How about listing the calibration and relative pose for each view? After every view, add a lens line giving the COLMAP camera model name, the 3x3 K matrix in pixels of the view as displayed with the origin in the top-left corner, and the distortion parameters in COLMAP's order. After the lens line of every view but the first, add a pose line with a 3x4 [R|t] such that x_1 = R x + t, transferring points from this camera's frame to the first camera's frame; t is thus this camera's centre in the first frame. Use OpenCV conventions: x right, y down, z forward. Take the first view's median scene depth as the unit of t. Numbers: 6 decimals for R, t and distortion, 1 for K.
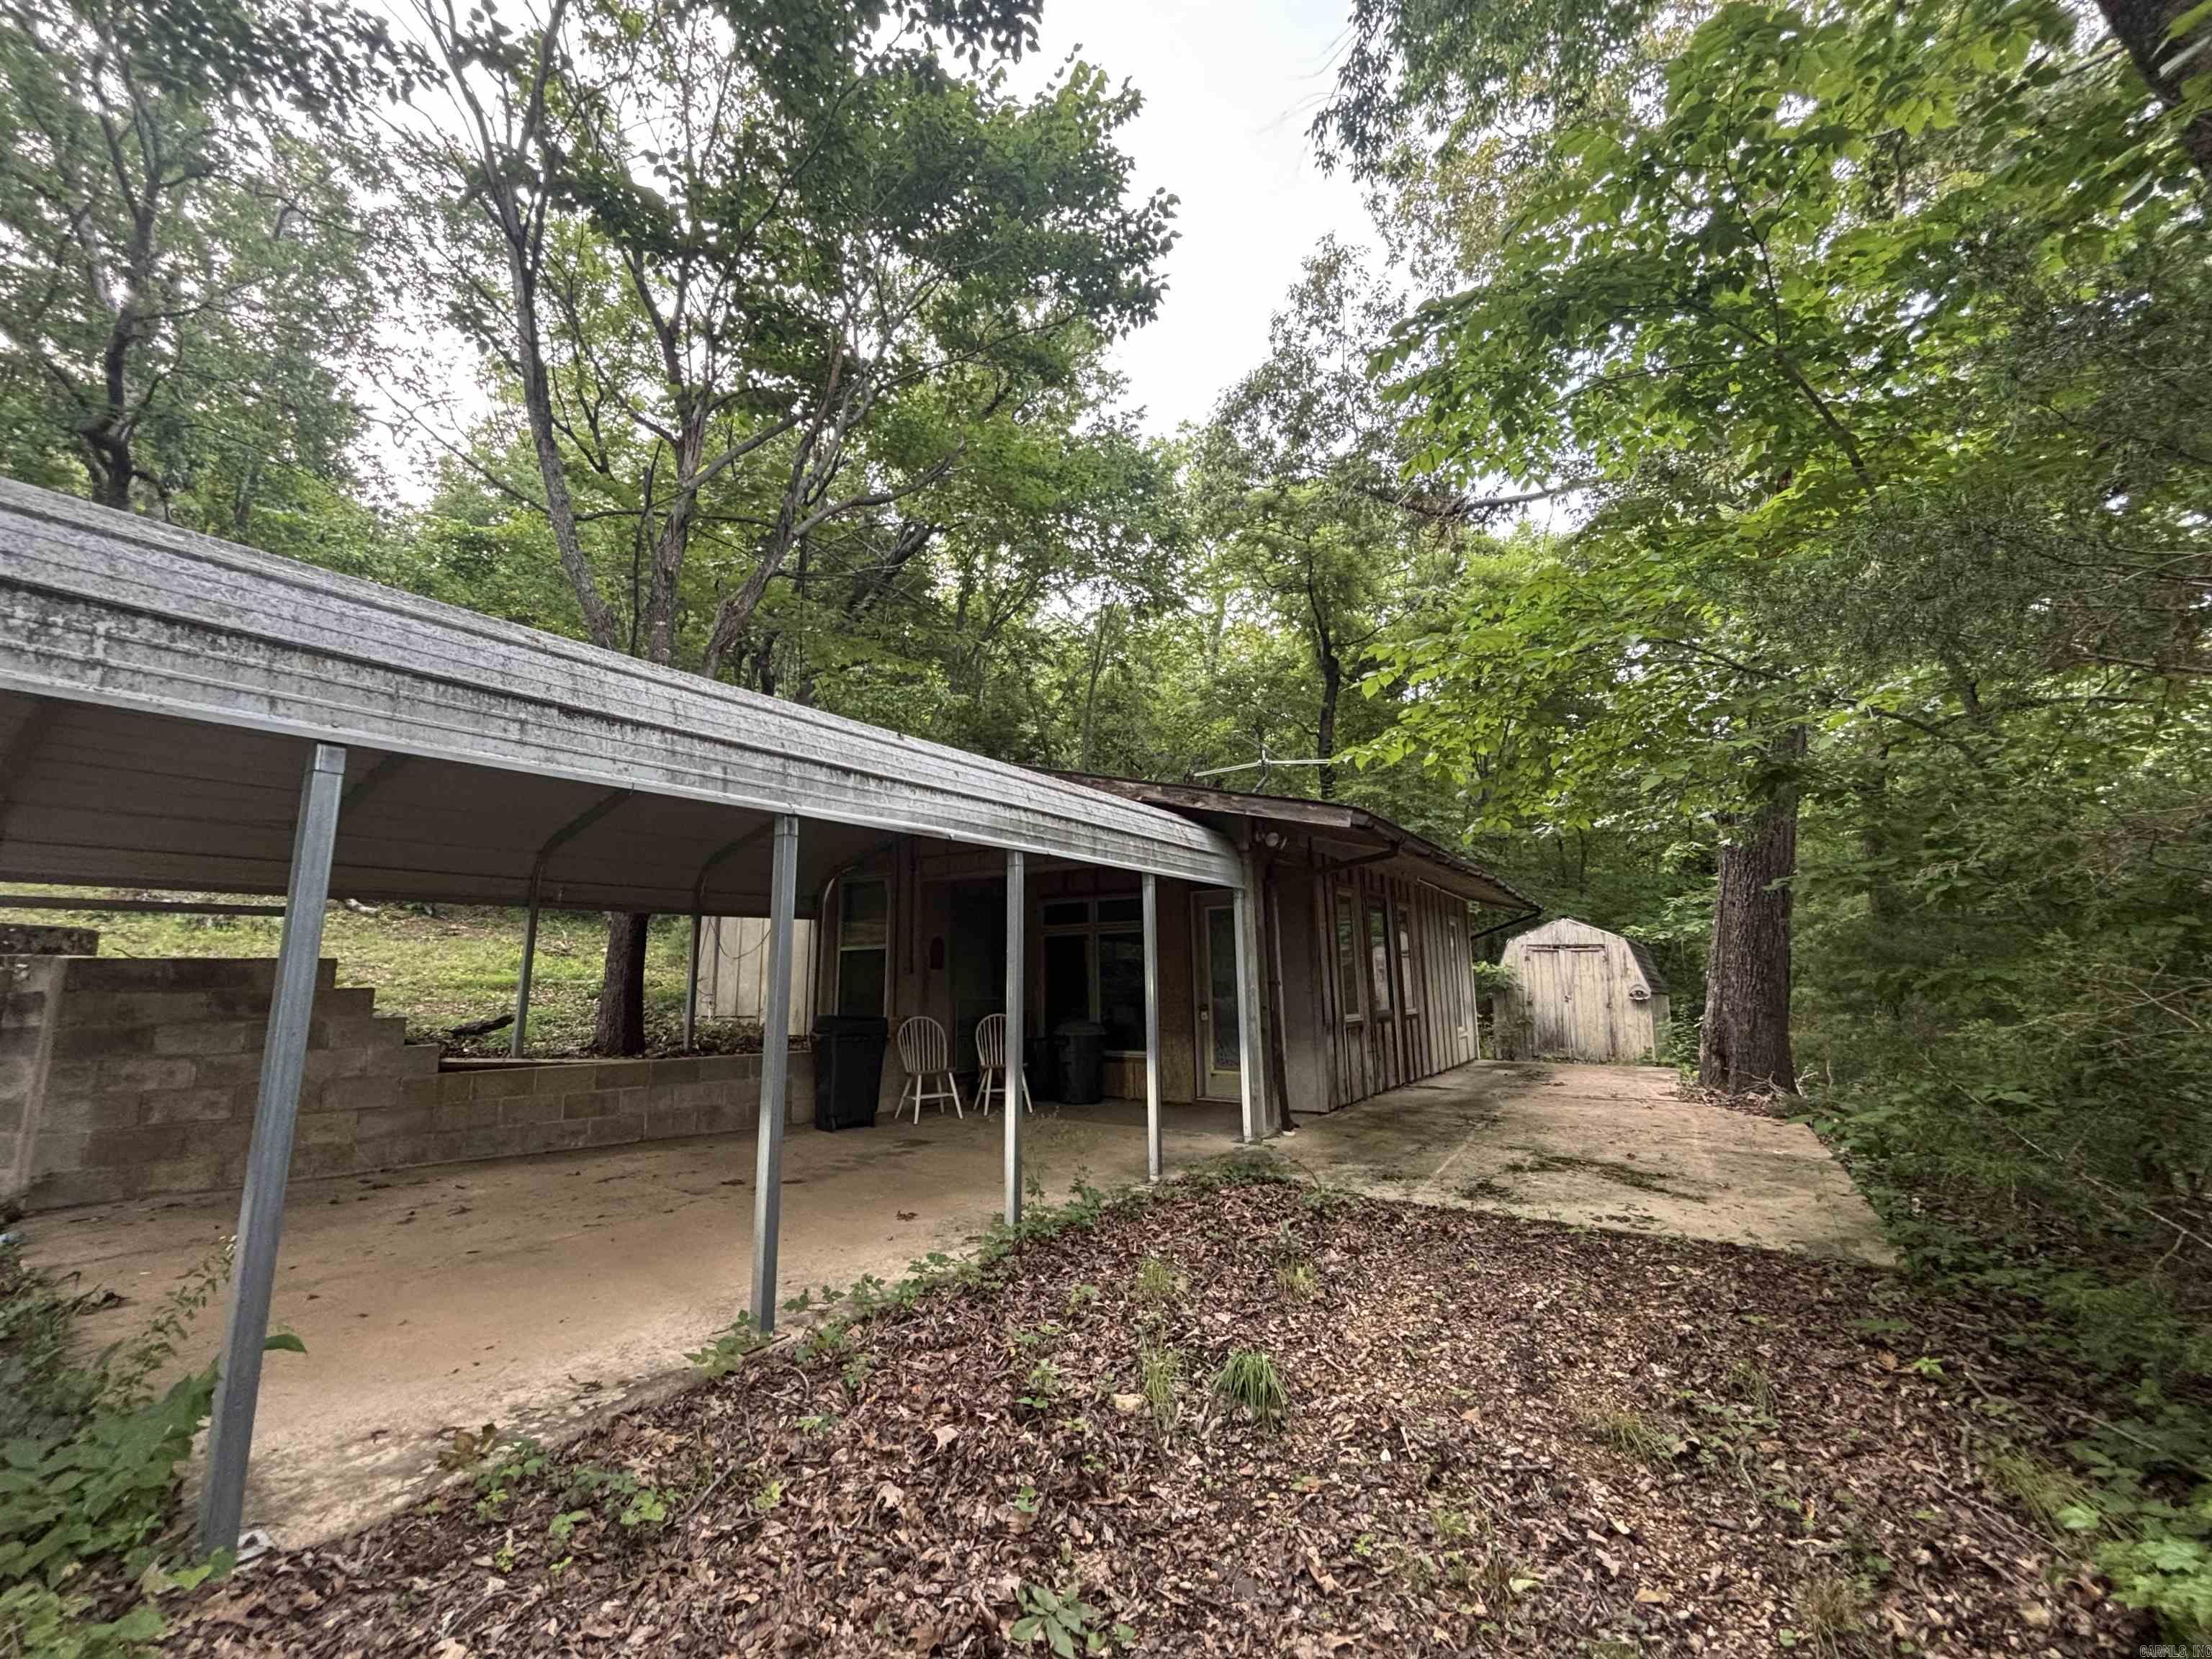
lens RADIAL K [[885.2, 0, 1103.0], [0, 885.2, 825.0], [0, 0, 1]] dist [-0.003731, 0.000533]
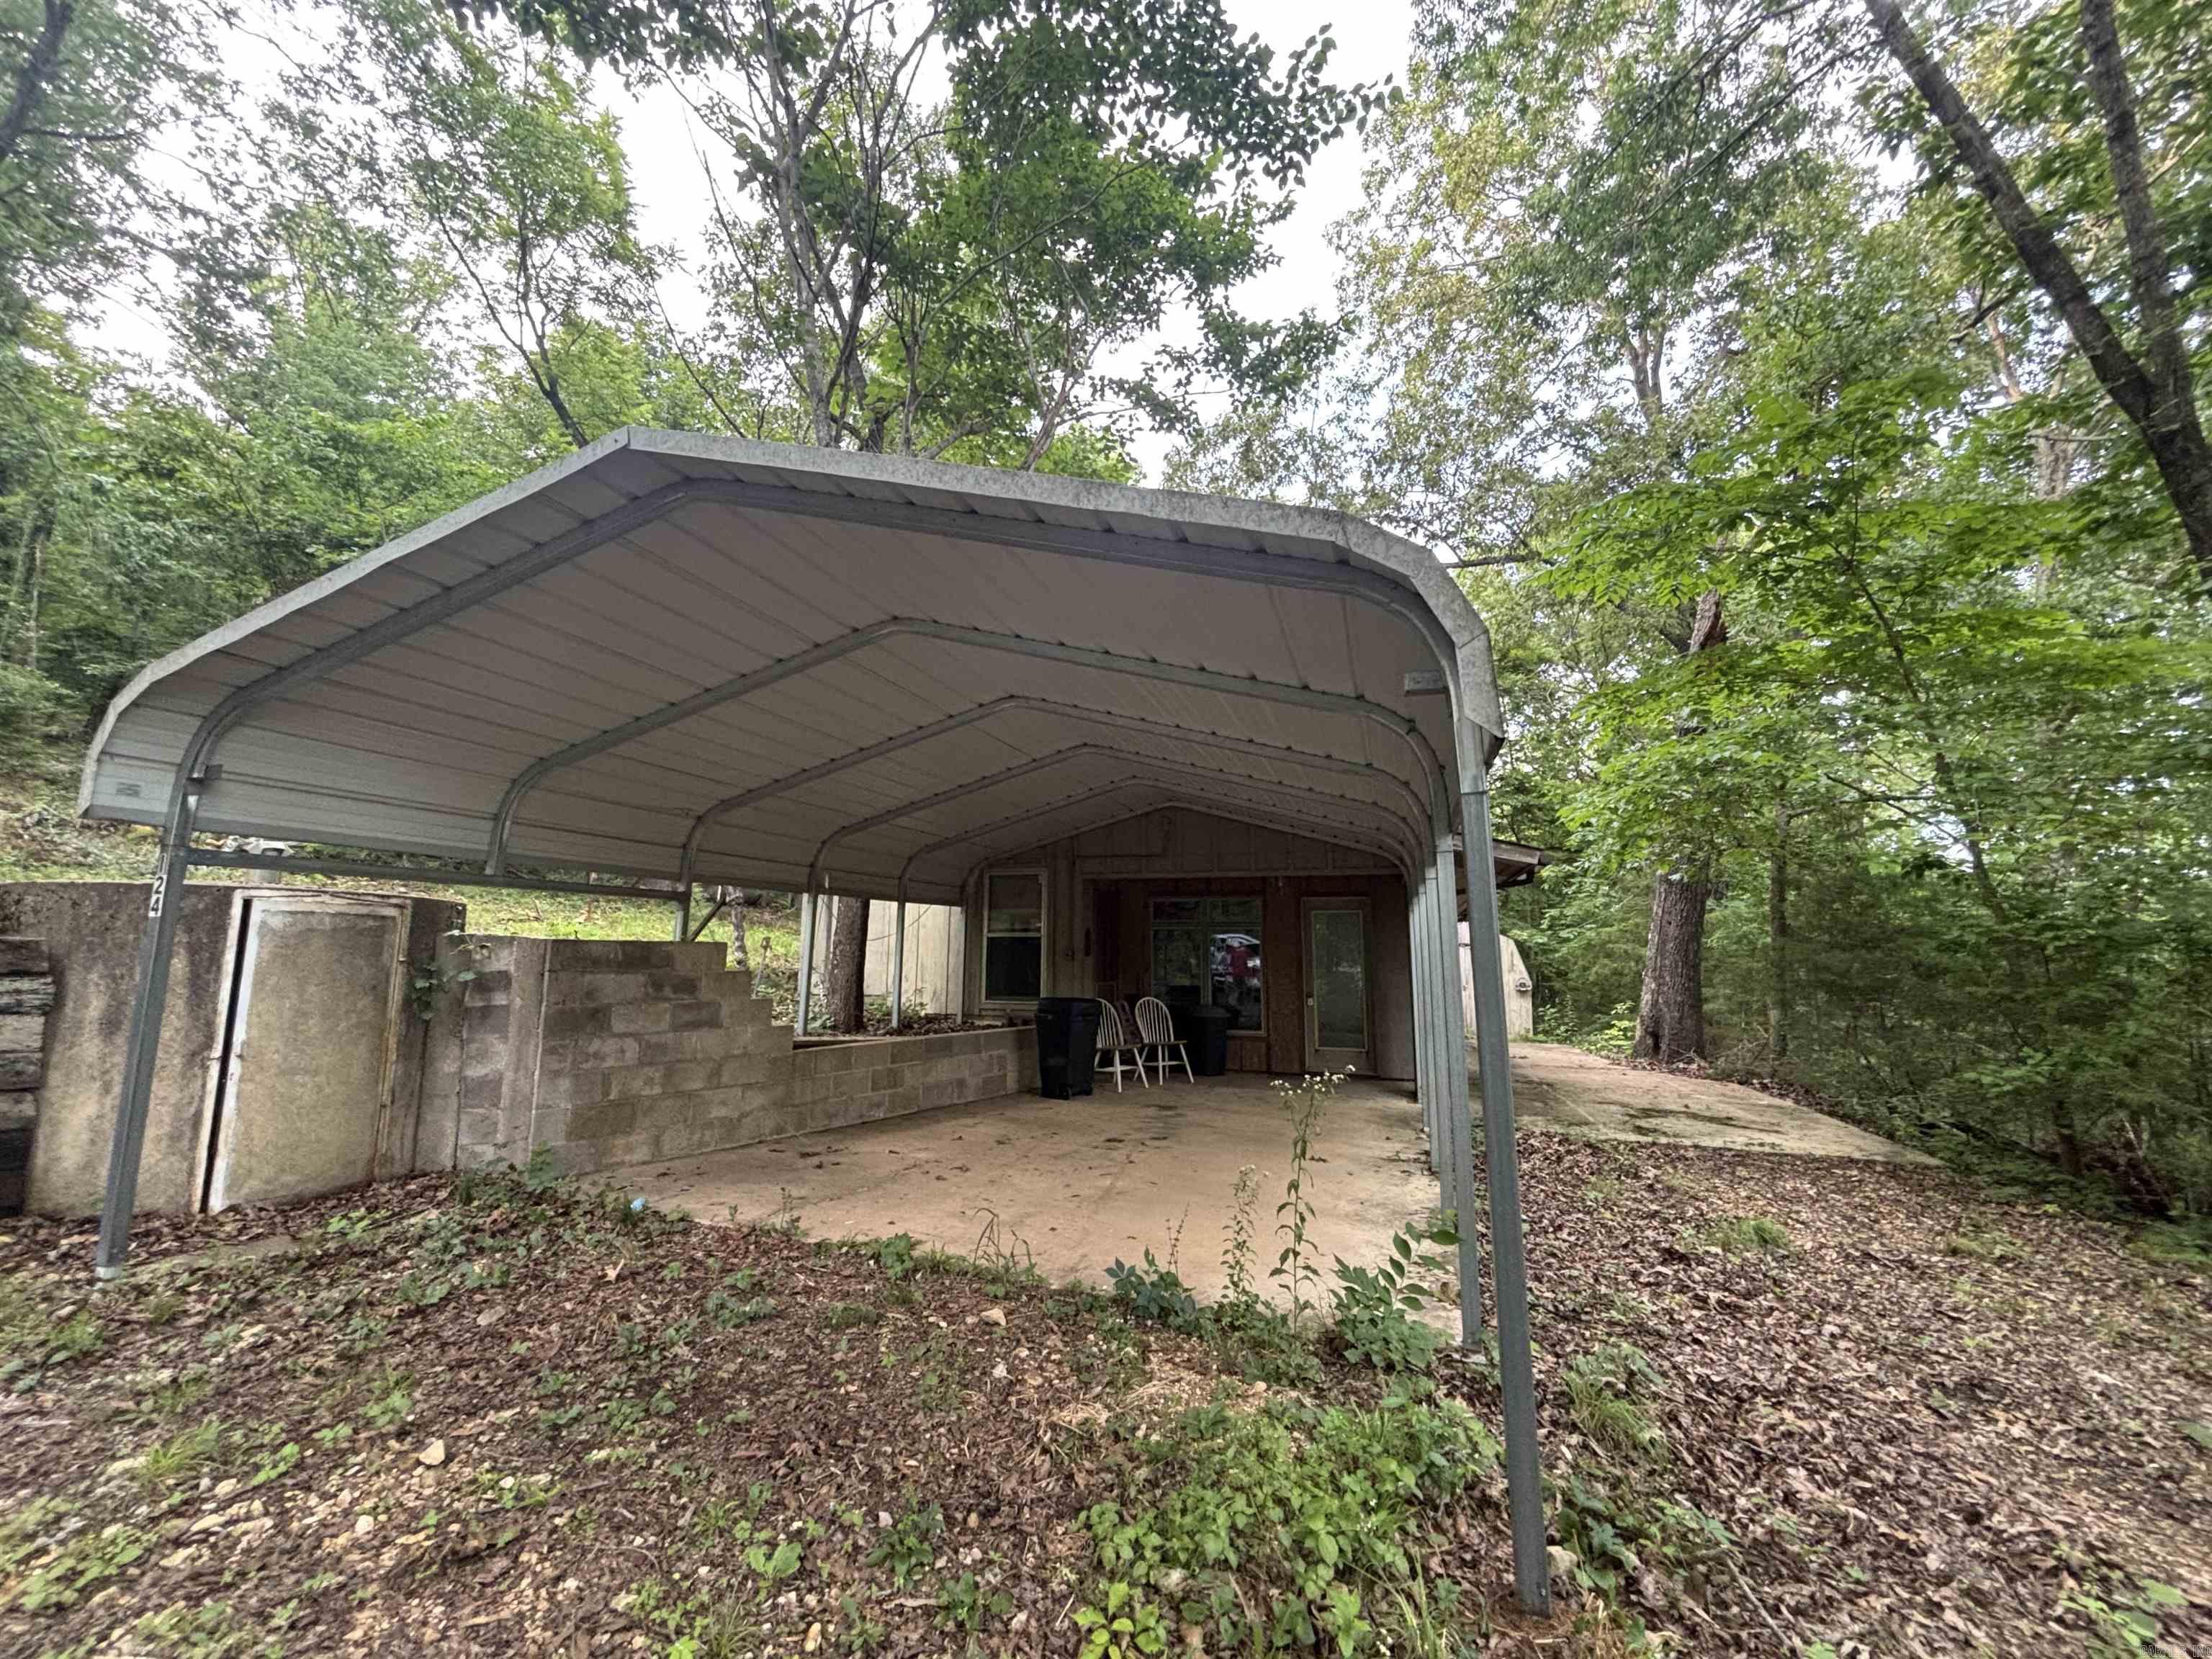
lens RADIAL K [[885.2, 0, 1106.9], [0, 885.2, 824.1], [0, 0, 1]] dist [-0.003731, 0.000533]
pose [[0.965807, 0.061591, 0.251841, -0.461442], [-0.067019, 0.997667, 0.013027, -0.020871], [-0.250451, -0.029460, 0.967681, -0.081350]]
